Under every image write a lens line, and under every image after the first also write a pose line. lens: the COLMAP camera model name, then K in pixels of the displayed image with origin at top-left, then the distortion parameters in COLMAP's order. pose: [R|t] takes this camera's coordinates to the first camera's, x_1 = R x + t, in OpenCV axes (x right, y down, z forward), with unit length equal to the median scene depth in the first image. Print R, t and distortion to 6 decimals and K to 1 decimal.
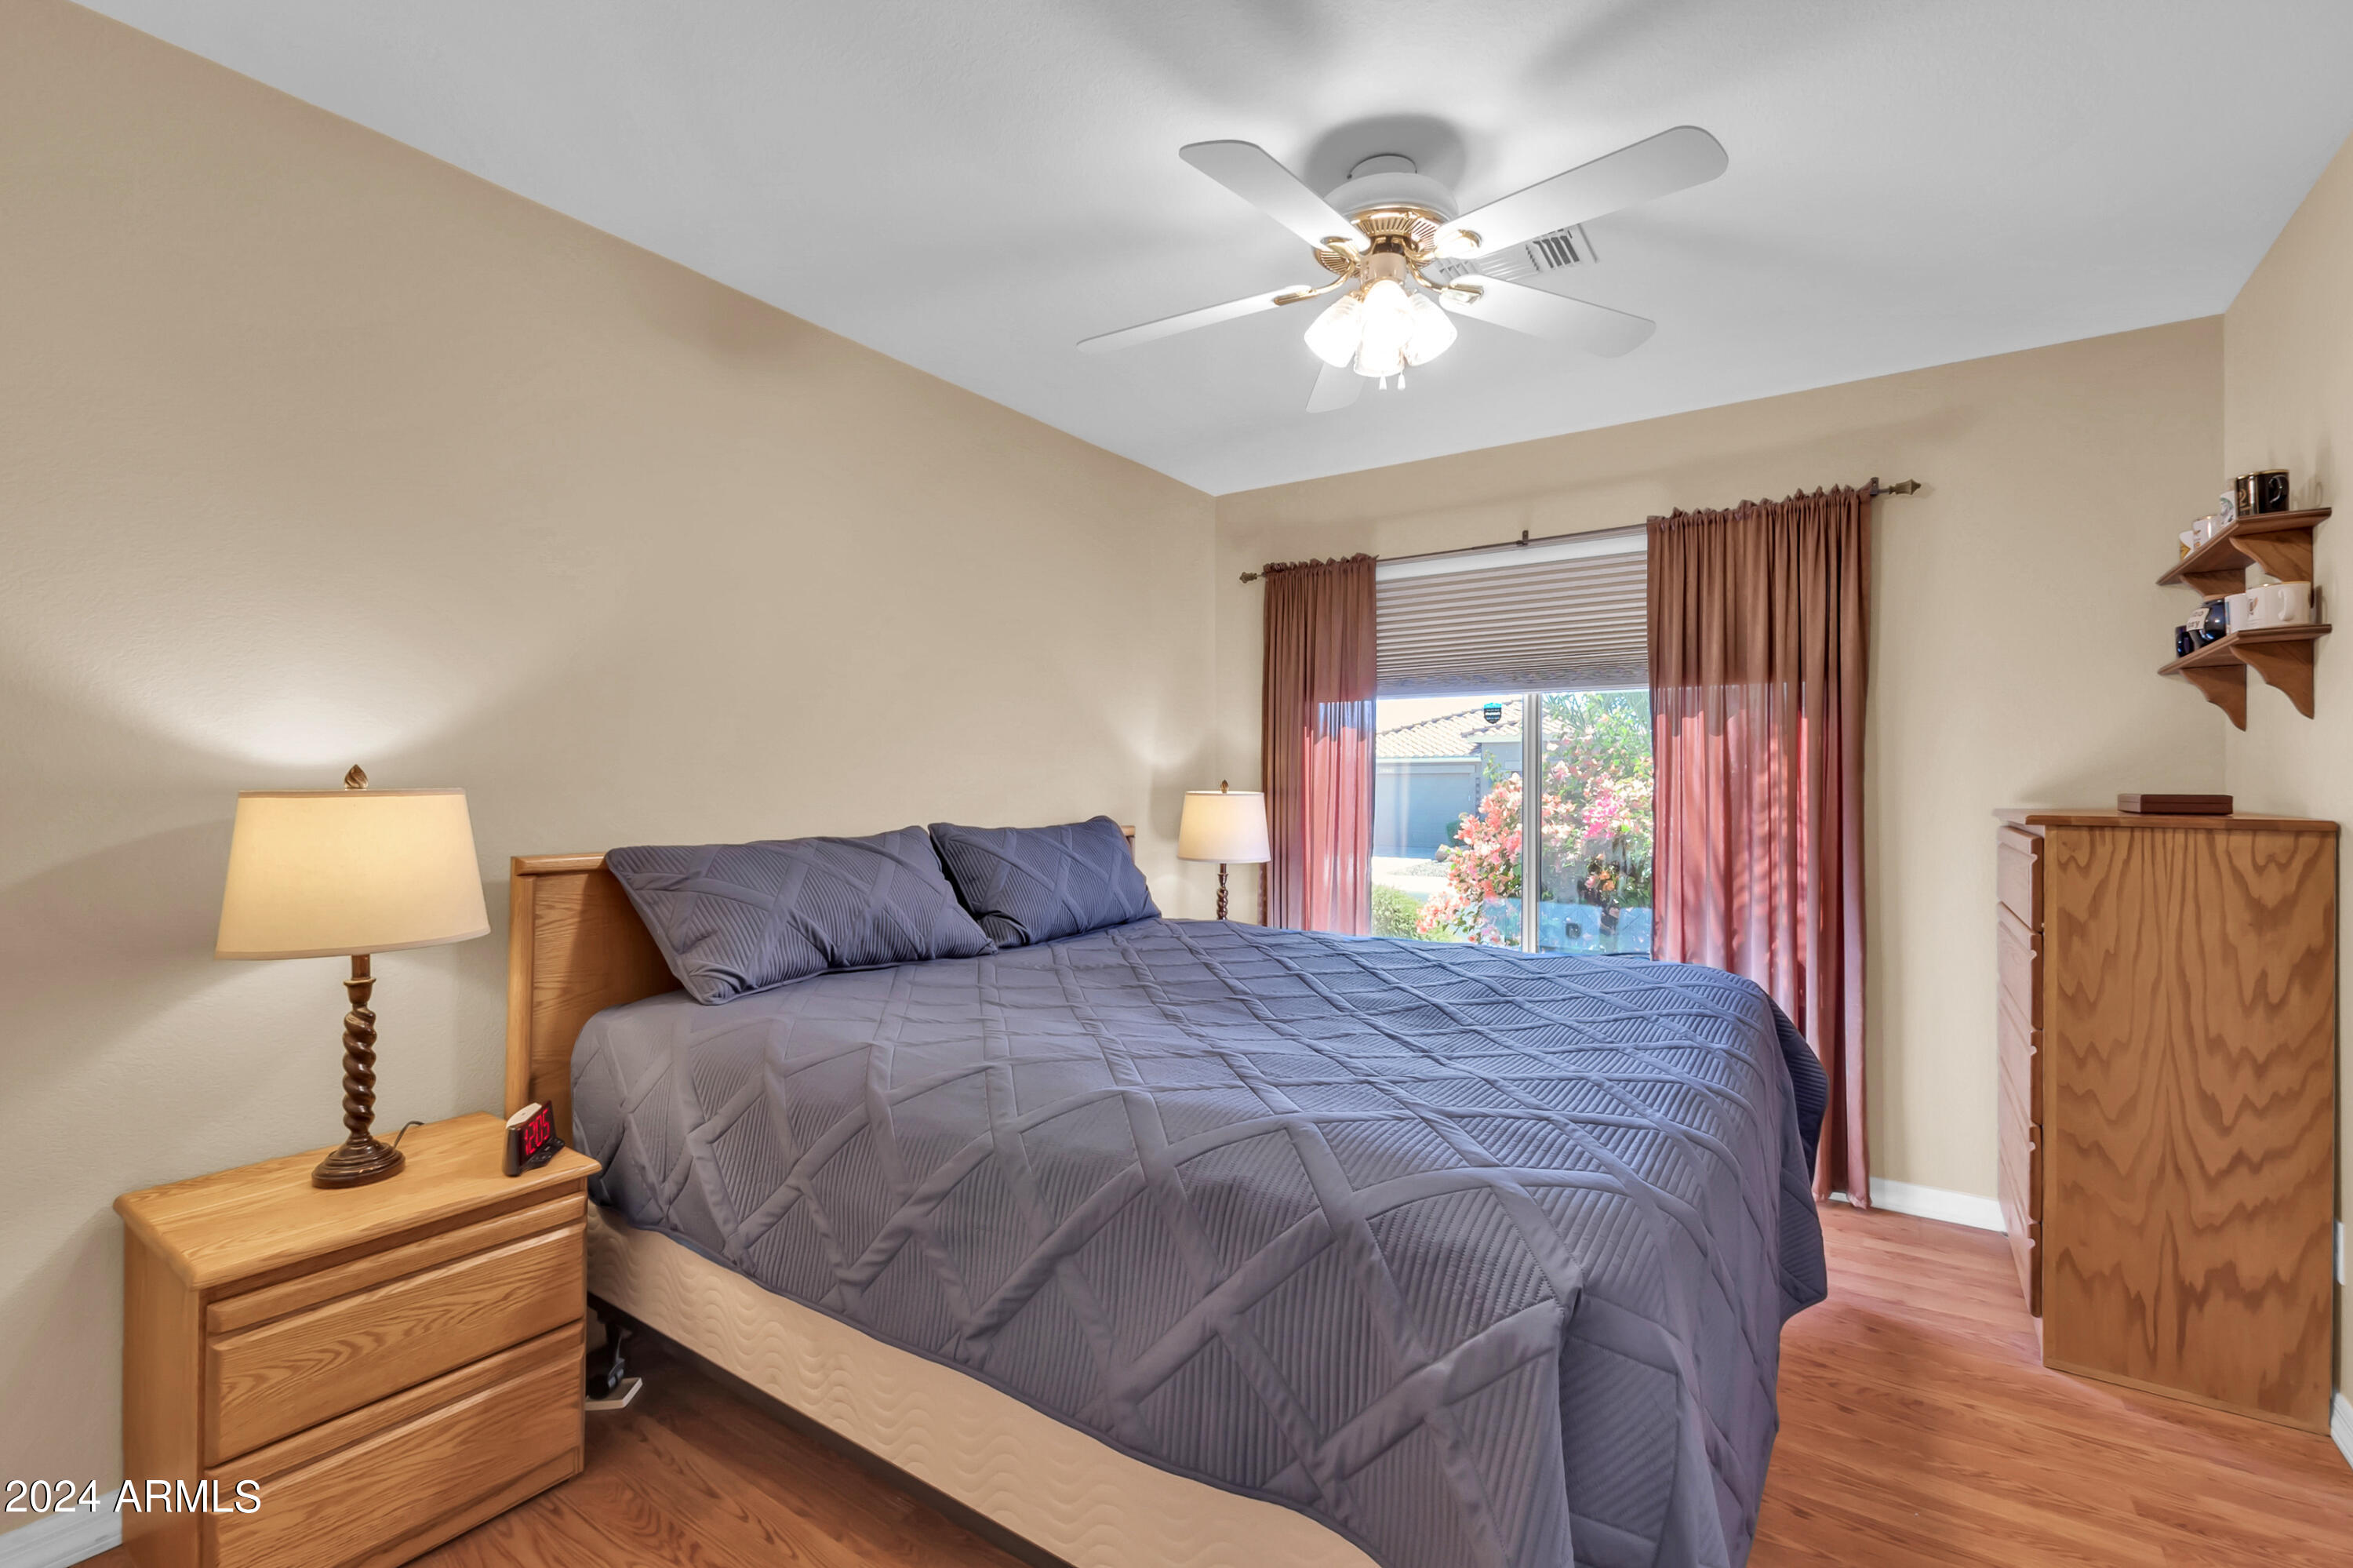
lens RADIAL K [[1032.2, 0, 1174.3], [0, 1032.2, 791.7], [0, 0, 1]] dist [0.010345, -0.004686]
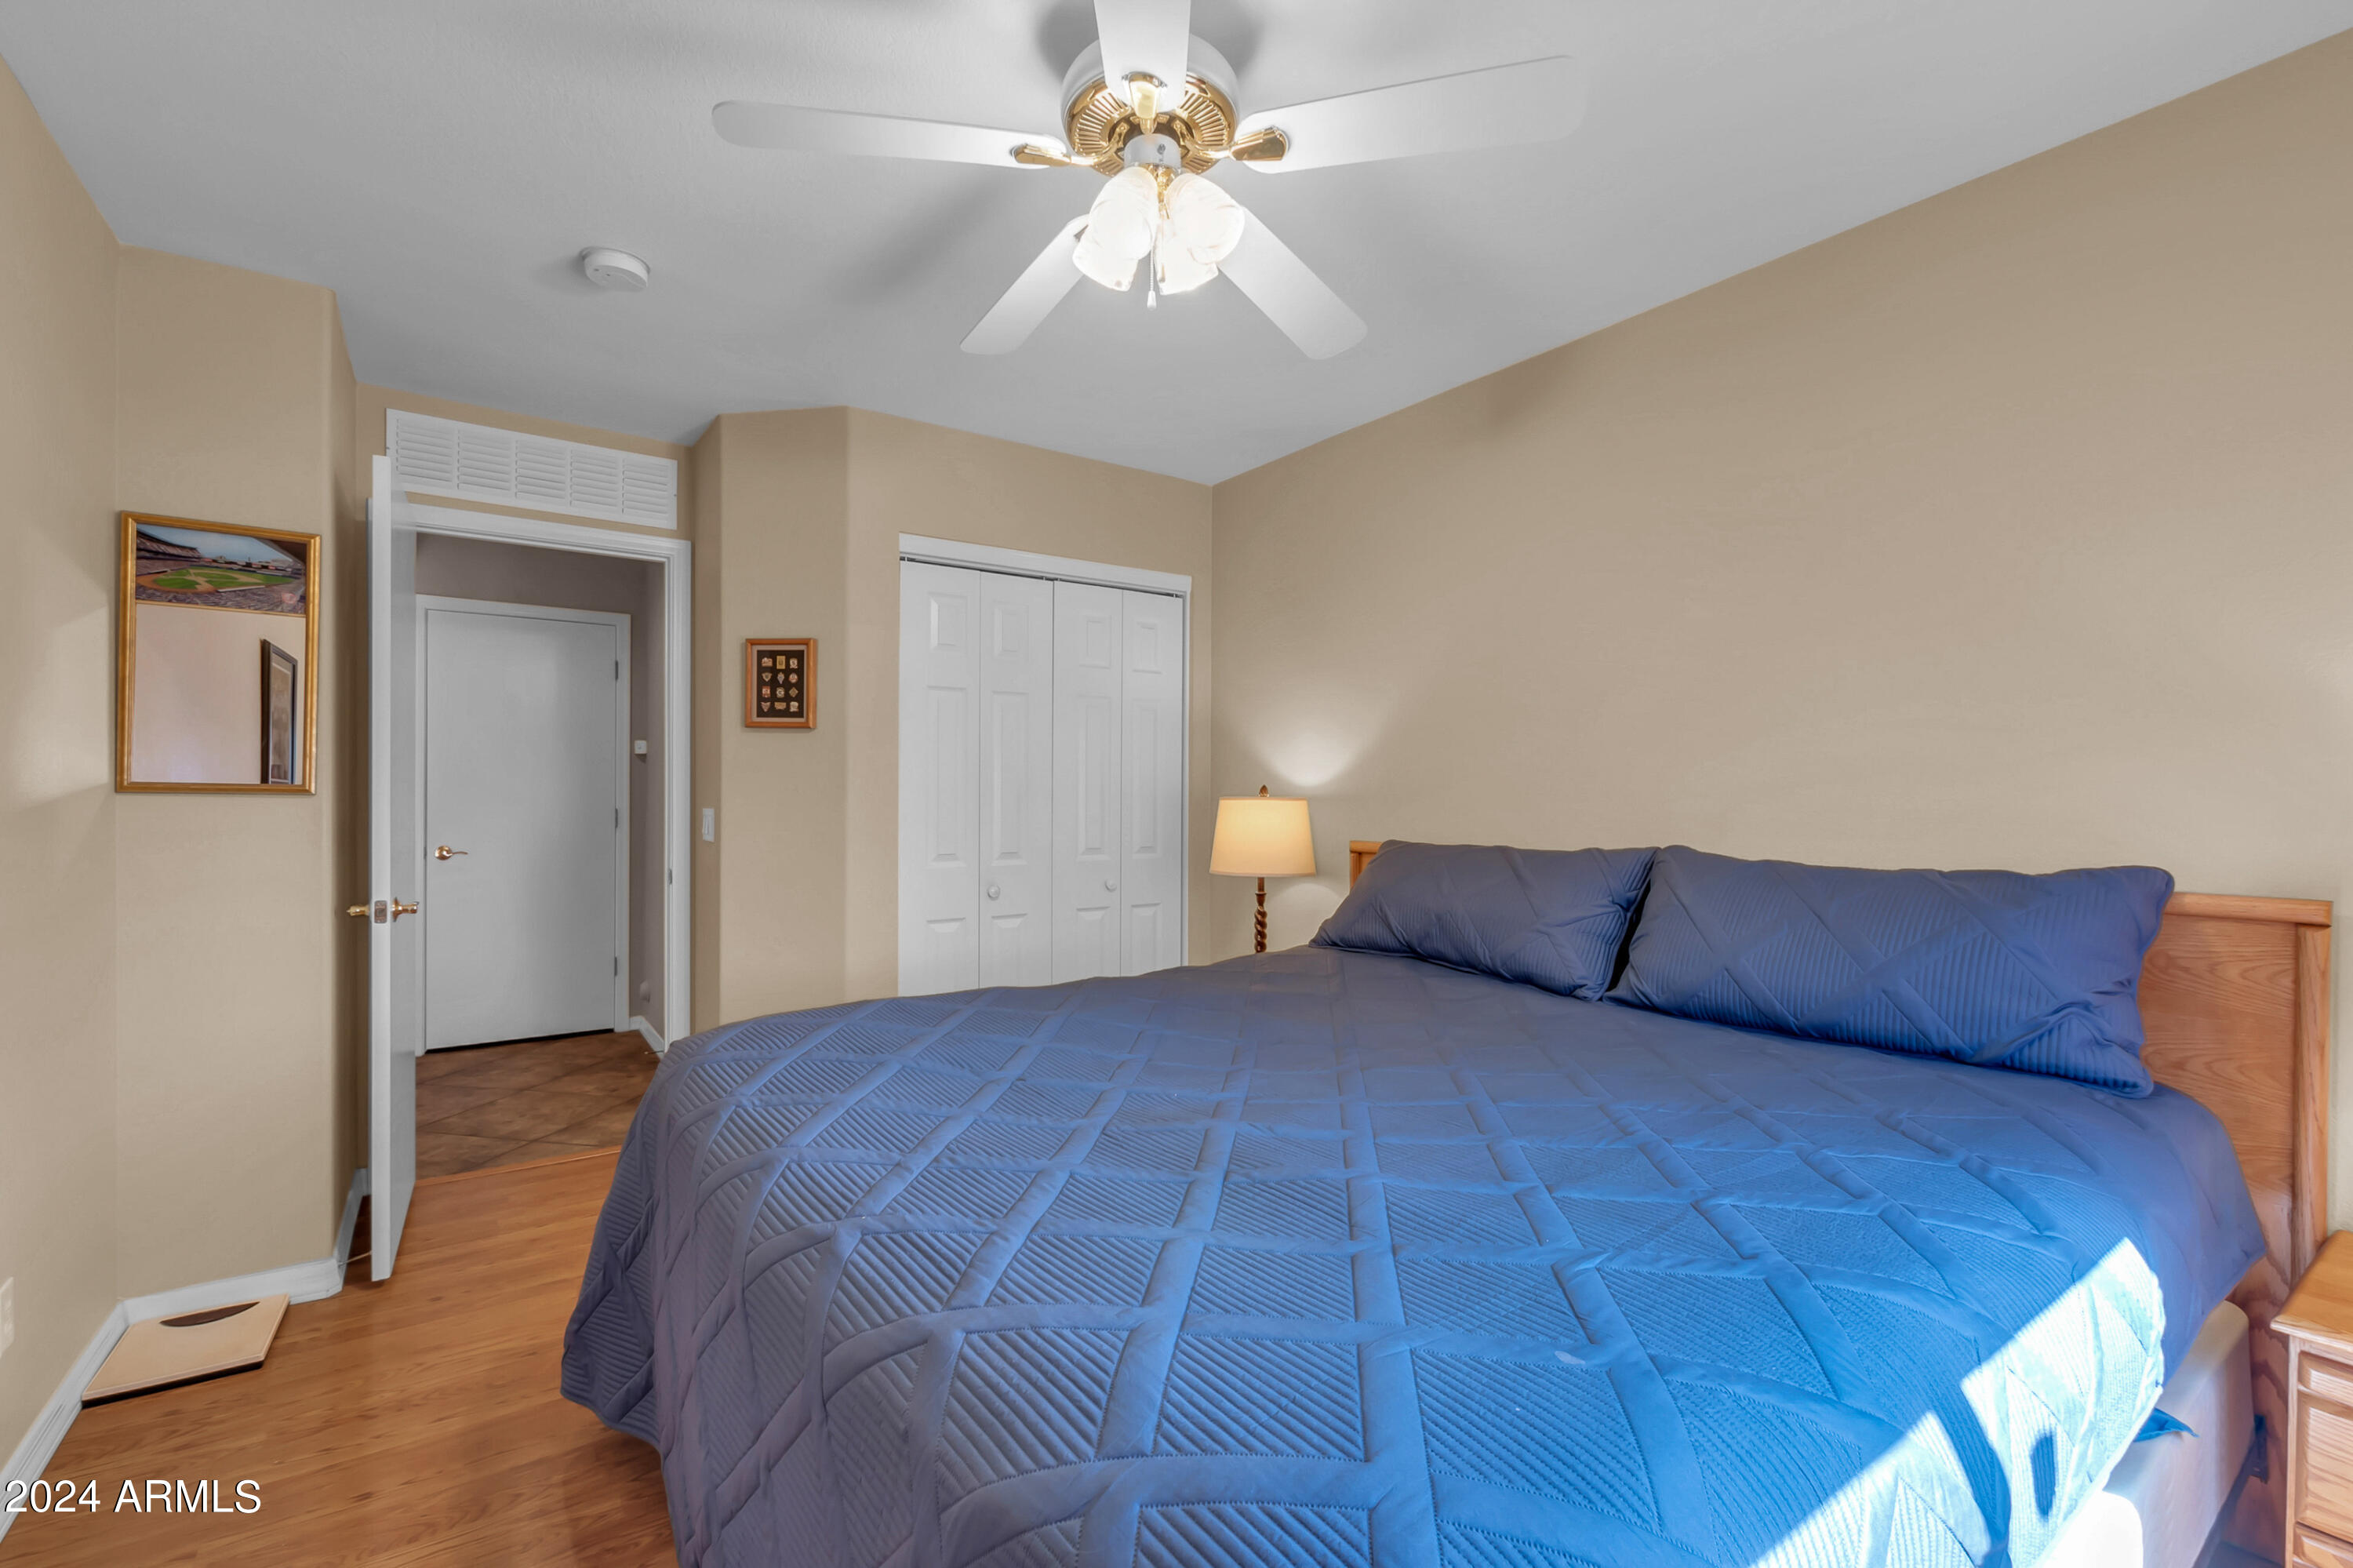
lens RADIAL K [[1032.2, 0, 1174.3], [0, 1032.2, 791.7], [0, 0, 1]] dist [0.010345, -0.004686]
pose [[-0.343648, 0.001284, -0.939098, 0.868568], [-0.001579, 0.999997, 0.001945, -0.007374], [0.939097, 0.002151, -0.343645, 1.224519]]
